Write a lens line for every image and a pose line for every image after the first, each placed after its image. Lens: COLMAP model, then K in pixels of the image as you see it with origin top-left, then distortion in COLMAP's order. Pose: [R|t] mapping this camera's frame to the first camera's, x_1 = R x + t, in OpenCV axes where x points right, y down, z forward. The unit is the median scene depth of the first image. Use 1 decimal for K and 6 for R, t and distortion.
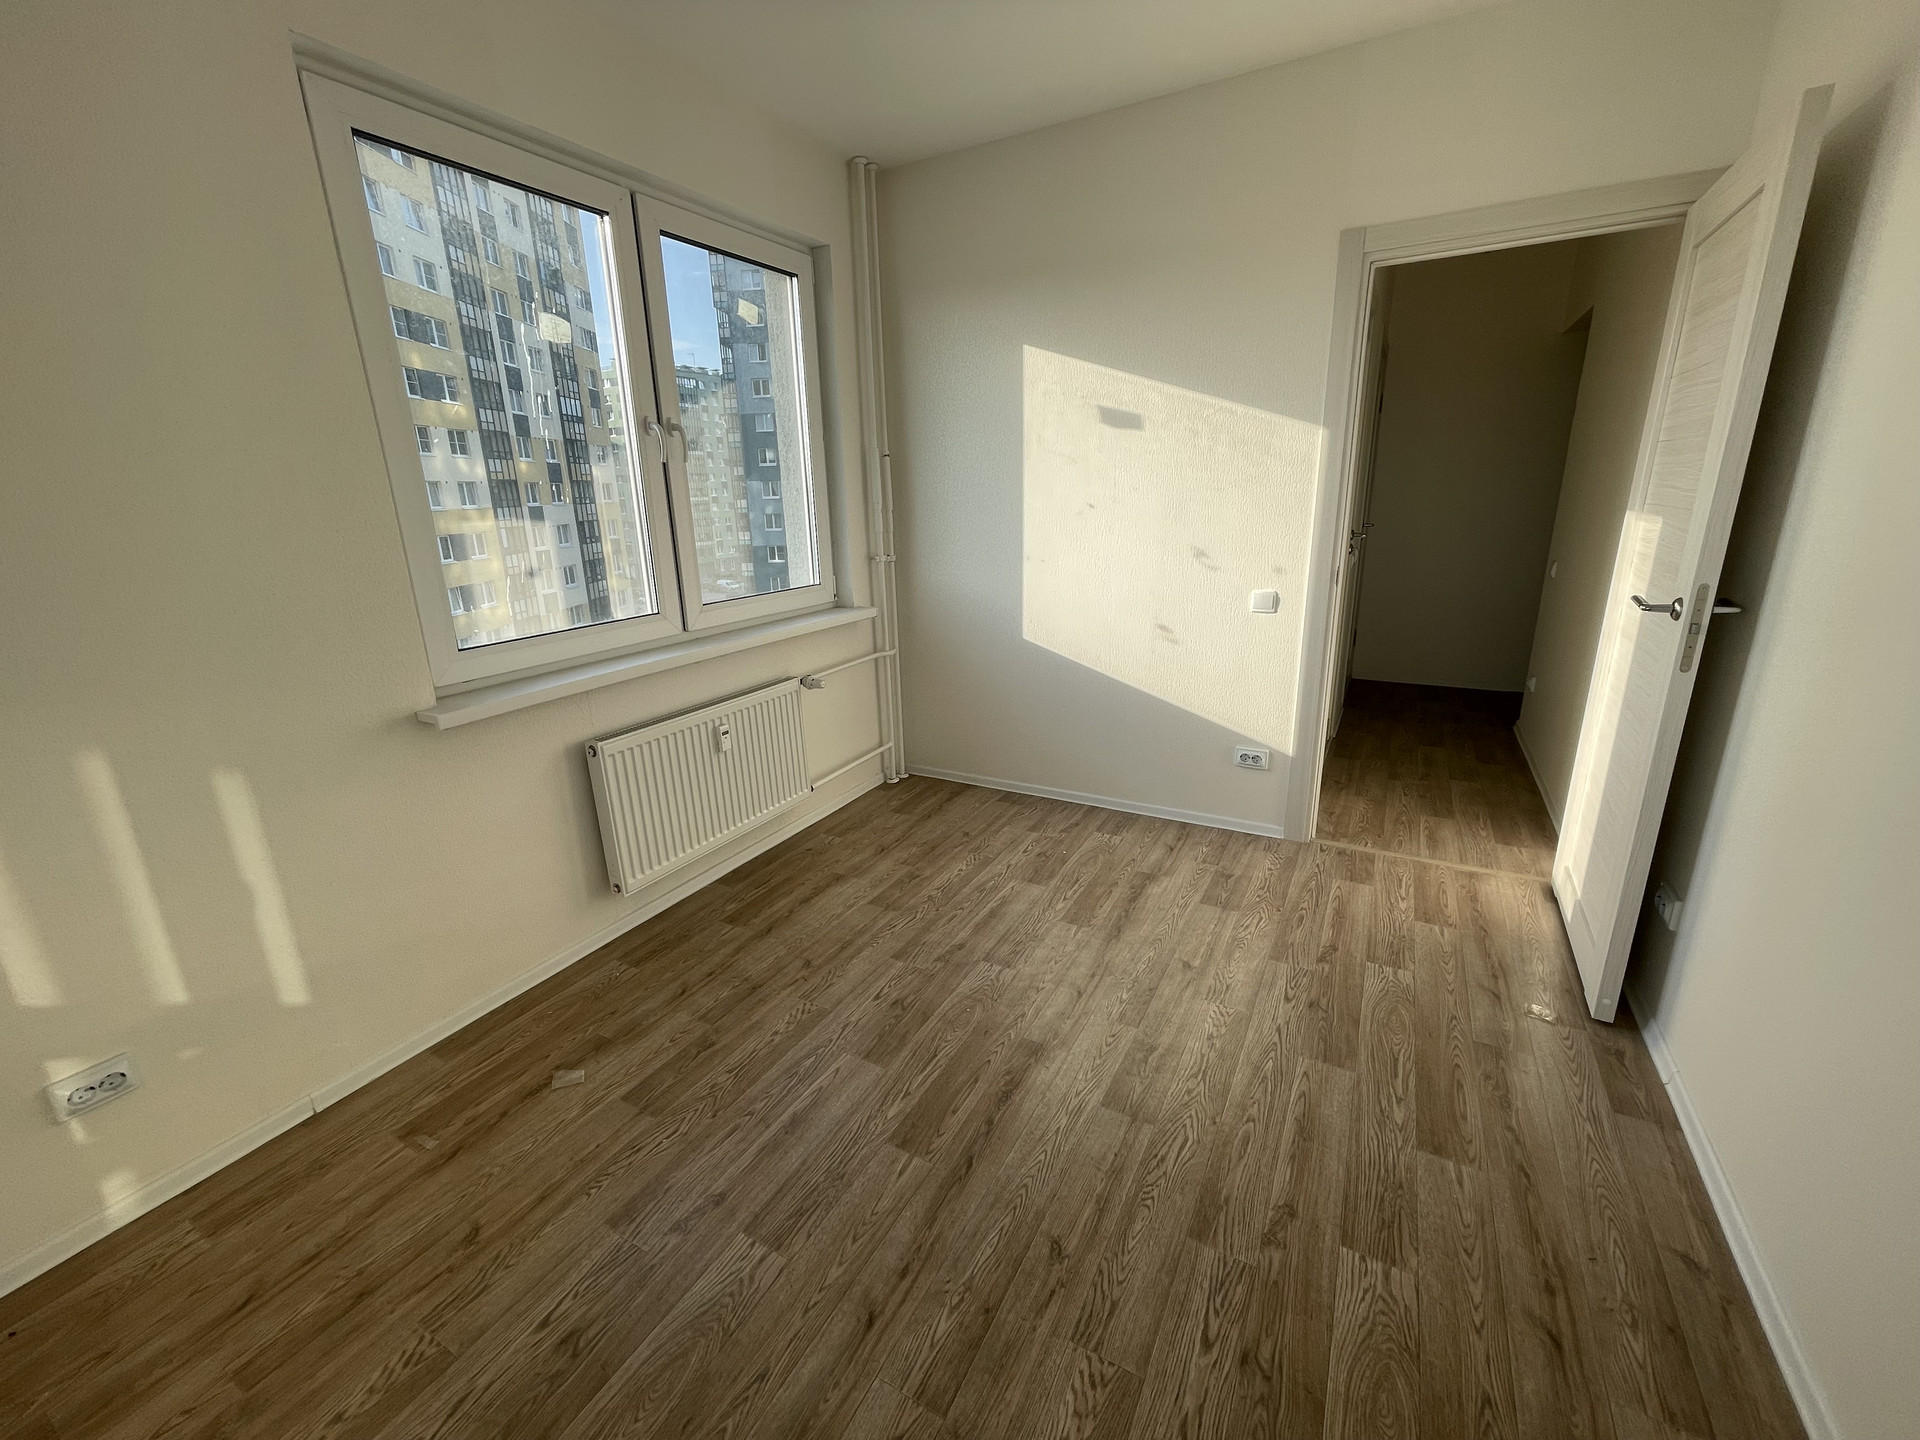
lens RADIAL K [[781.8, 0, 958.9], [0, 781.8, 724.8], [0, 0, 1]] dist [-0.006077, 0.005841]
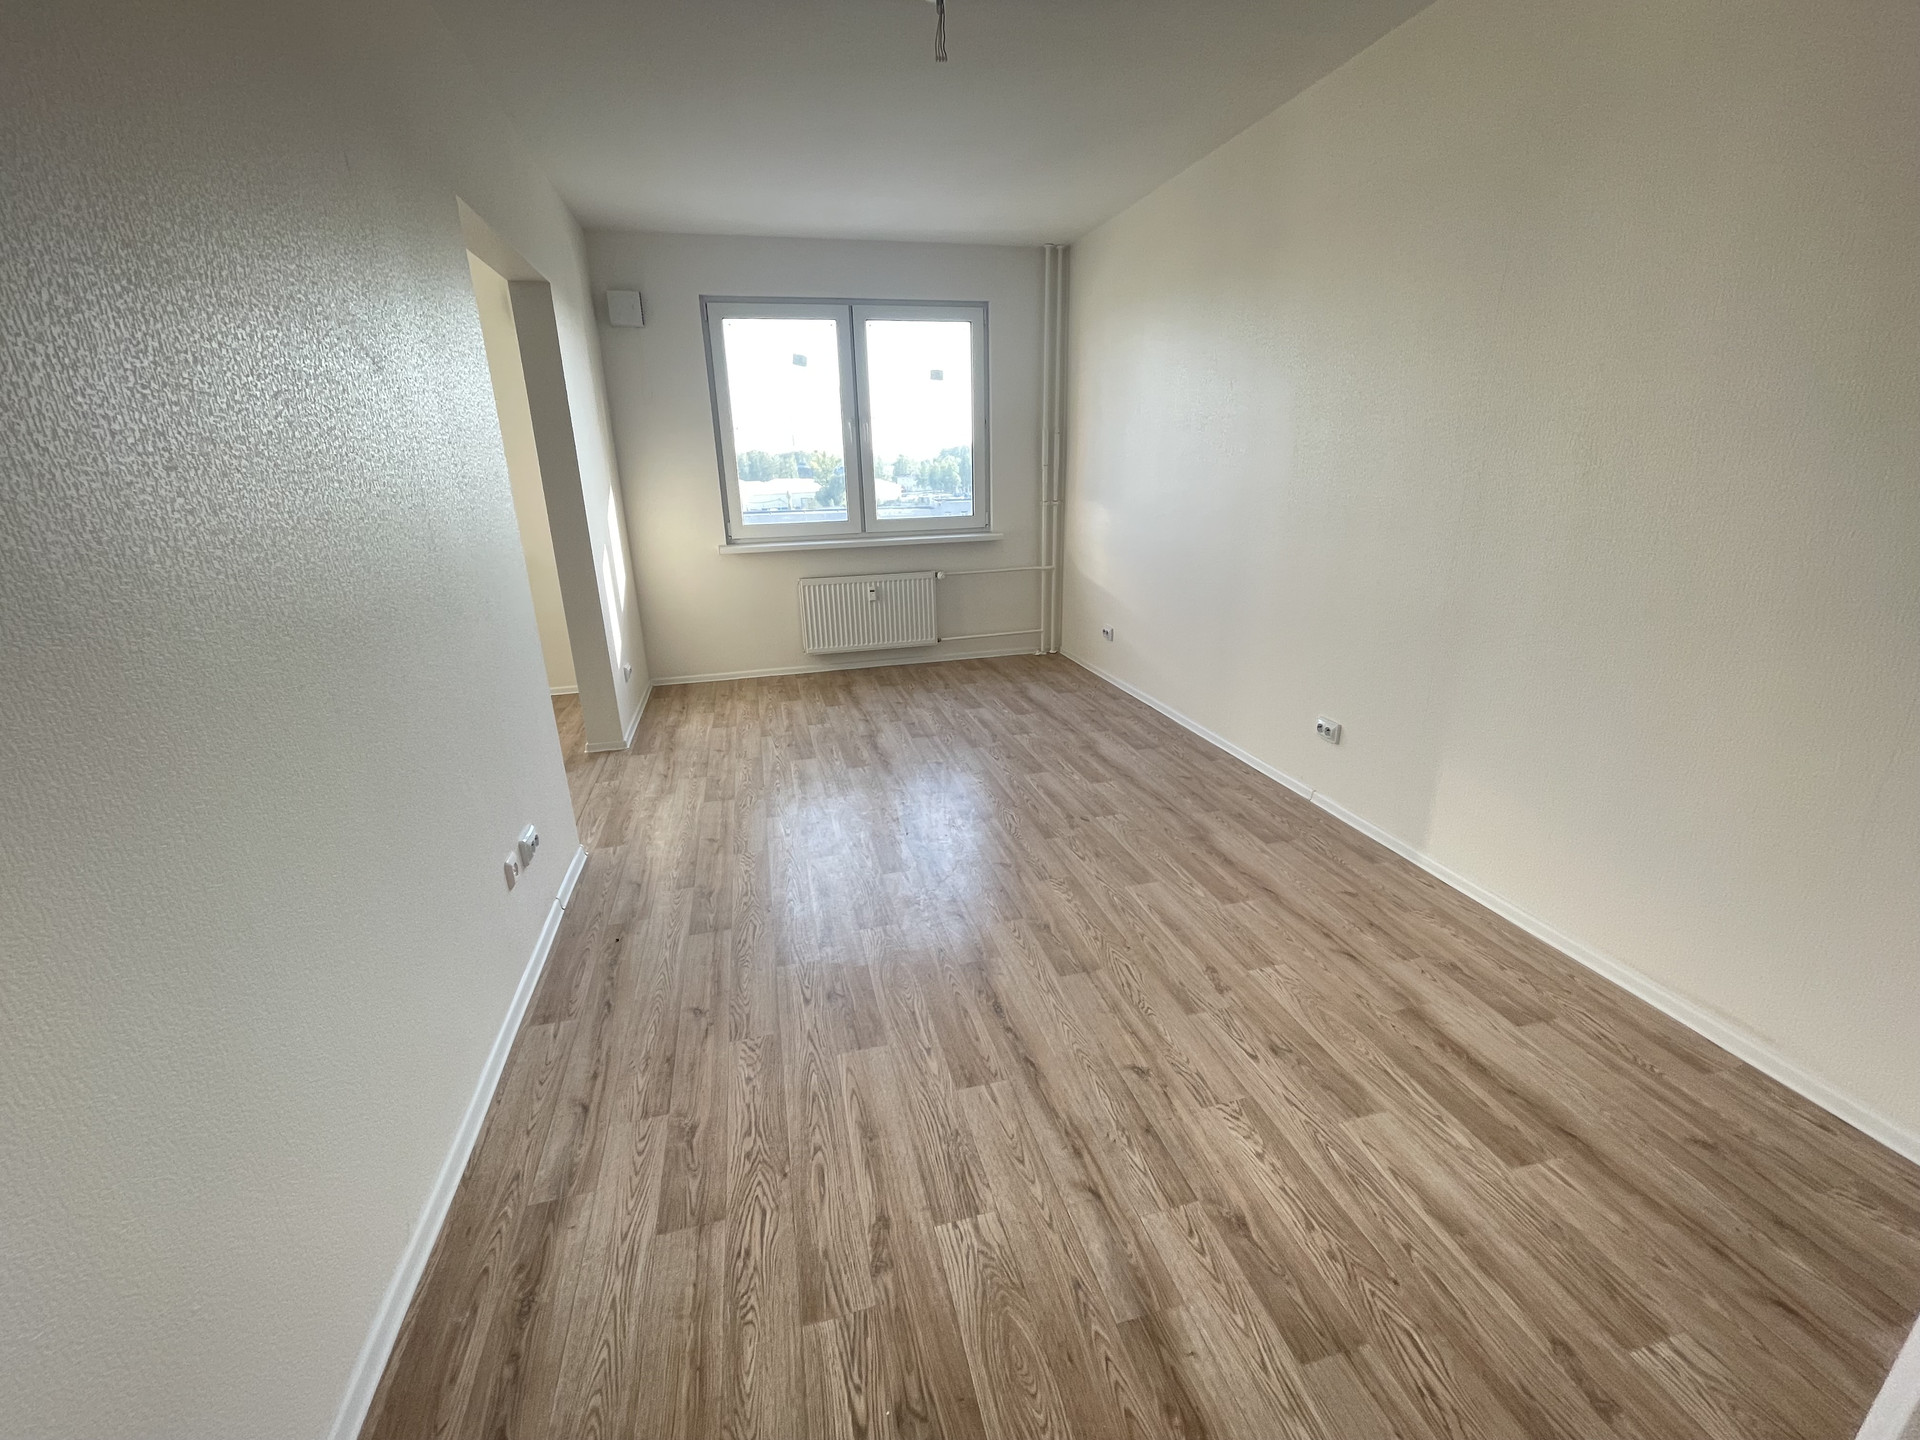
lens RADIAL K [[781.8, 0, 963.2], [0, 781.8, 713.3], [0, 0, 1]] dist [-0.006077, 0.005841]
pose [[0.718654, -0.203699, 0.664864, -0.816168], [0.202129, 0.976040, 0.080554, -0.049576], [-0.665343, 0.076498, 0.742608, 0.214877]]
